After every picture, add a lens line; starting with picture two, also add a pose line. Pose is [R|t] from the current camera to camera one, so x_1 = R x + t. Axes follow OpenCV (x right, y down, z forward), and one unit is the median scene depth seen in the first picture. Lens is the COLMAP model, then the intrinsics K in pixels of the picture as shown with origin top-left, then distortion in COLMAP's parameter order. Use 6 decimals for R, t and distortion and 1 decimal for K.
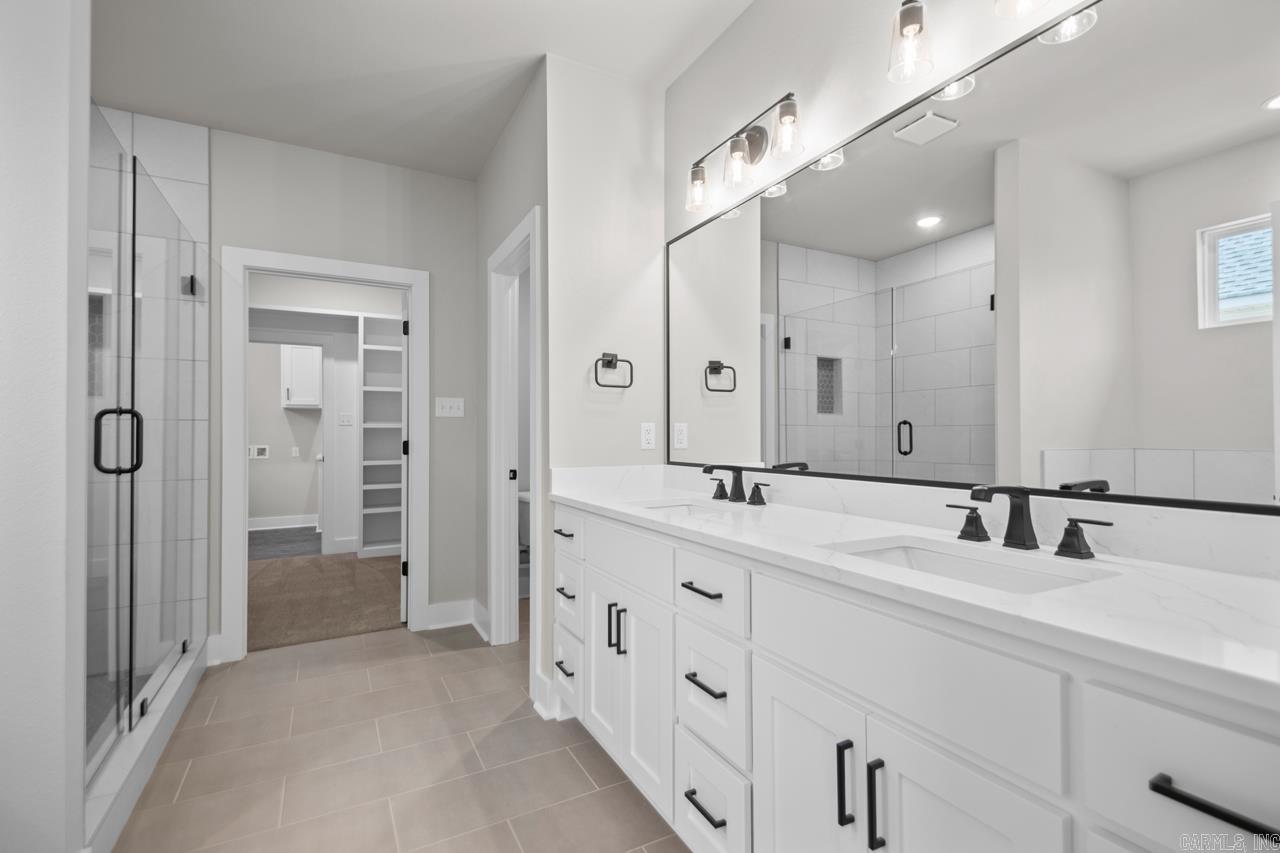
lens RADIAL K [[597.4, 0, 645.2], [0, 597.4, 425.5], [0, 0, 1]] dist [0.044219, -0.029309]
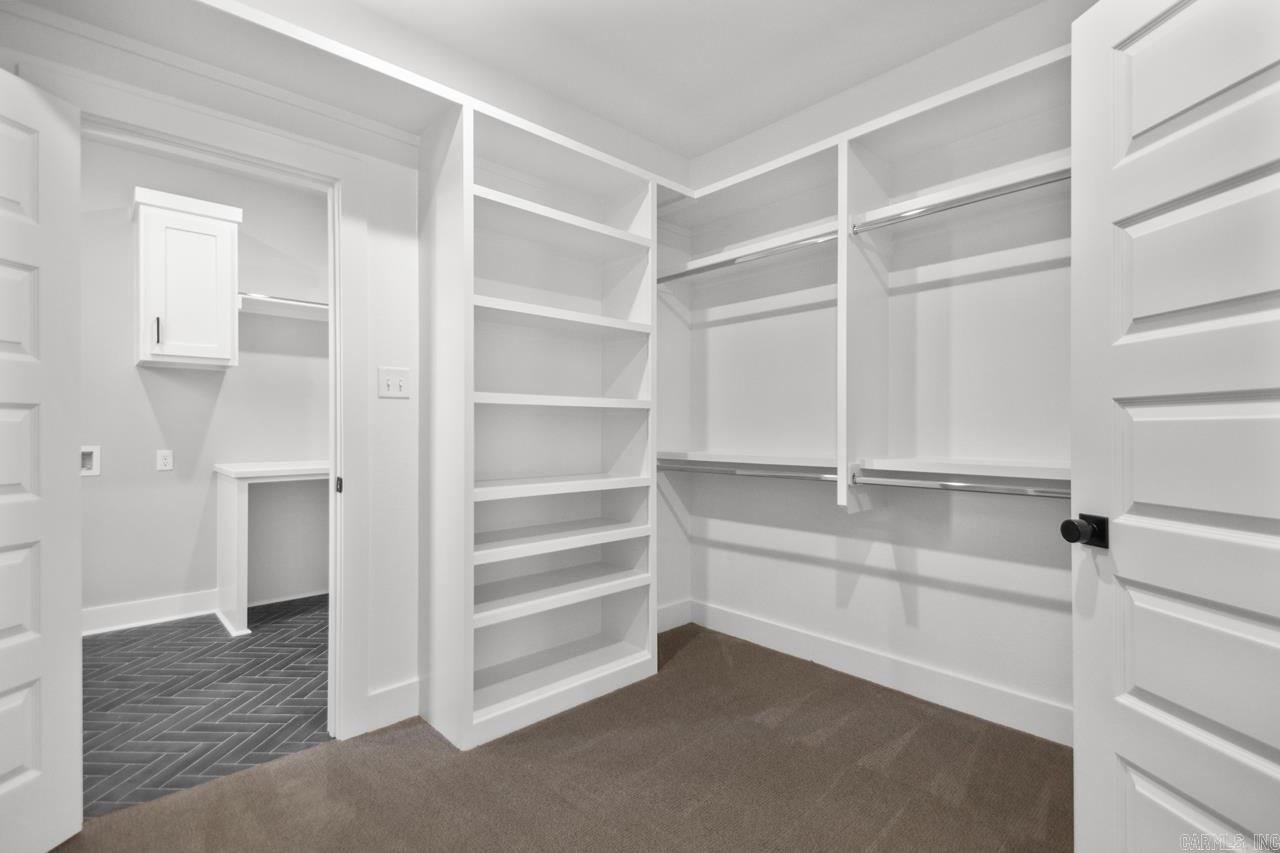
lens RADIAL K [[597.4, 0, 645.2], [0, 597.4, 425.5], [0, 0, 1]] dist [0.044219, -0.029309]
pose [[0.963106, 0.005785, 0.269062, -0.356909], [-0.008317, 0.999931, 0.008272, 0.010942], [-0.268995, -0.010205, 0.963087, 0.462346]]
